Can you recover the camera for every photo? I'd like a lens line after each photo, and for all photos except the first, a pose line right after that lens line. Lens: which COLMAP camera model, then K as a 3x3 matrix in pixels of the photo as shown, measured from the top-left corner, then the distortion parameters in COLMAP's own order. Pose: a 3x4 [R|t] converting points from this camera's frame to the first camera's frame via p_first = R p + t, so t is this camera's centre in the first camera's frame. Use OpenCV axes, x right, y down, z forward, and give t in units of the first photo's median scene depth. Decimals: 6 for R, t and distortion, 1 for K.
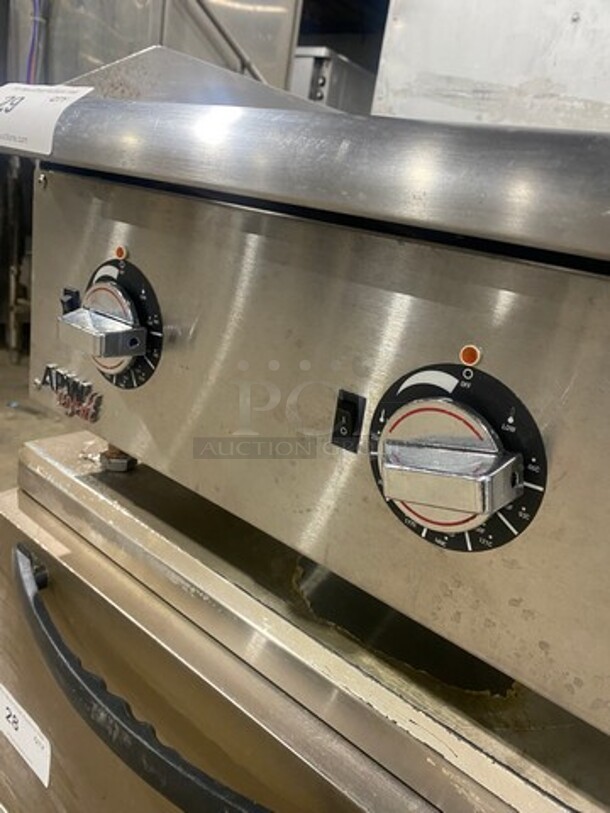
lens RADIAL K [[618.2, 0, 308.8], [0, 618.2, 405.6], [0, 0, 1]] dist [-0.008981, 0.004676]
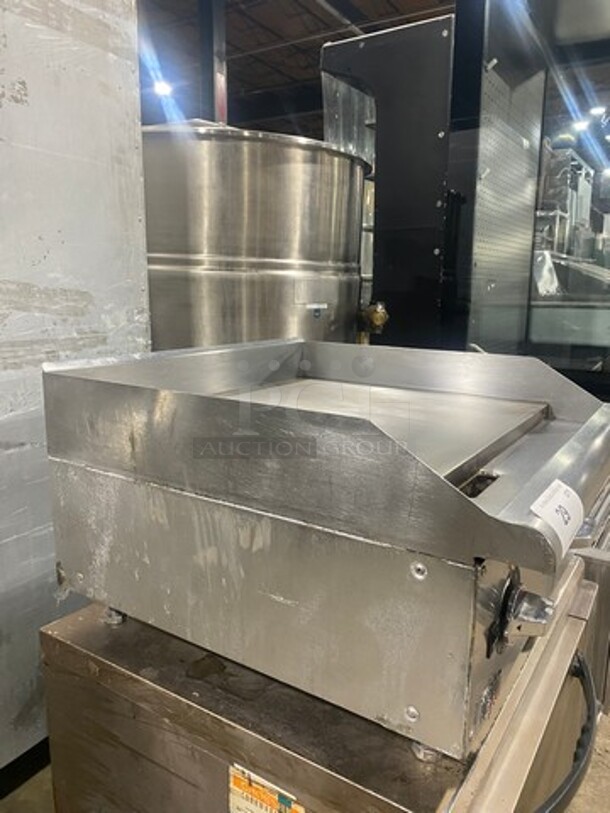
lens RADIAL K [[618.2, 0, 304.8], [0, 618.2, 400.1], [0, 0, 1]] dist [-0.008981, 0.004676]
pose [[-0.085707, -0.332687, 0.939135, -0.622339], [0.290170, 0.893406, 0.342969, -0.528302], [-0.953129, 0.301904, 0.019964, 0.572996]]
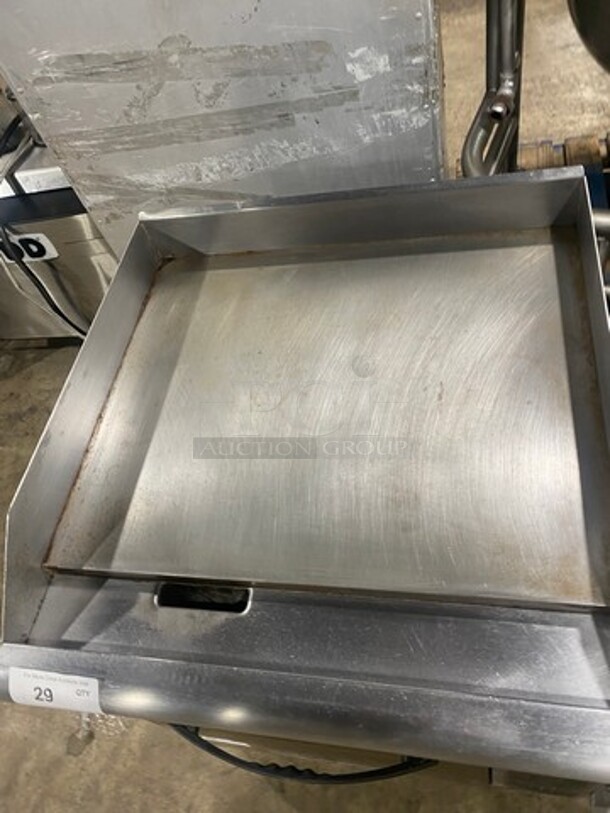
lens RADIAL K [[618.2, 0, 310.1], [0, 618.2, 402.4], [0, 0, 1]] dist [-0.008981, 0.004676]
pose [[0.797860, -0.602827, 0.004452, 0.210025], [0.492938, 0.656634, 0.570827, -0.611684], [-0.347033, -0.453245, 0.821058, -0.080766]]
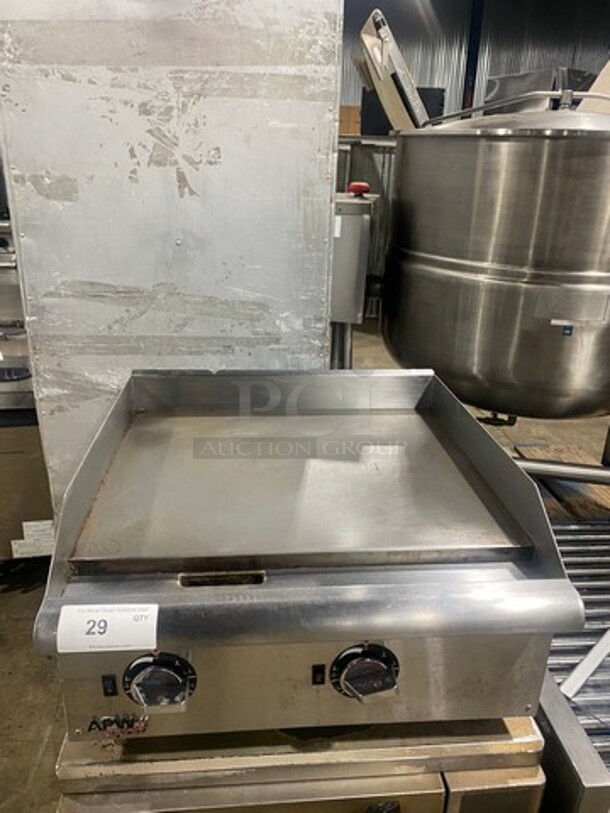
lens RADIAL K [[618.2, 0, 307.3], [0, 618.2, 411.8], [0, 0, 1]] dist [-0.008981, 0.004676]
pose [[0.716245, -0.374439, 0.588888, -0.333880], [0.297732, 0.927168, 0.227409, -0.495334], [-0.631149, 0.012450, 0.775562, -0.283661]]
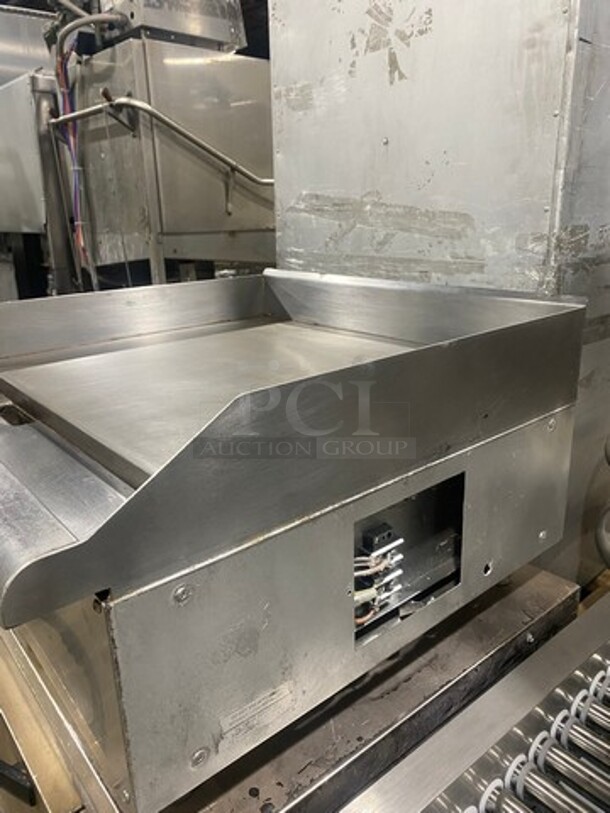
lens RADIAL K [[618.2, 0, 309.7], [0, 618.2, 404.4], [0, 0, 1]] dist [-0.008981, 0.004676]
pose [[0.966102, -0.113742, -0.231753, 0.501520], [0.105262, 0.993252, -0.048678, -0.075455], [0.235726, 0.022633, 0.971556, -0.190902]]
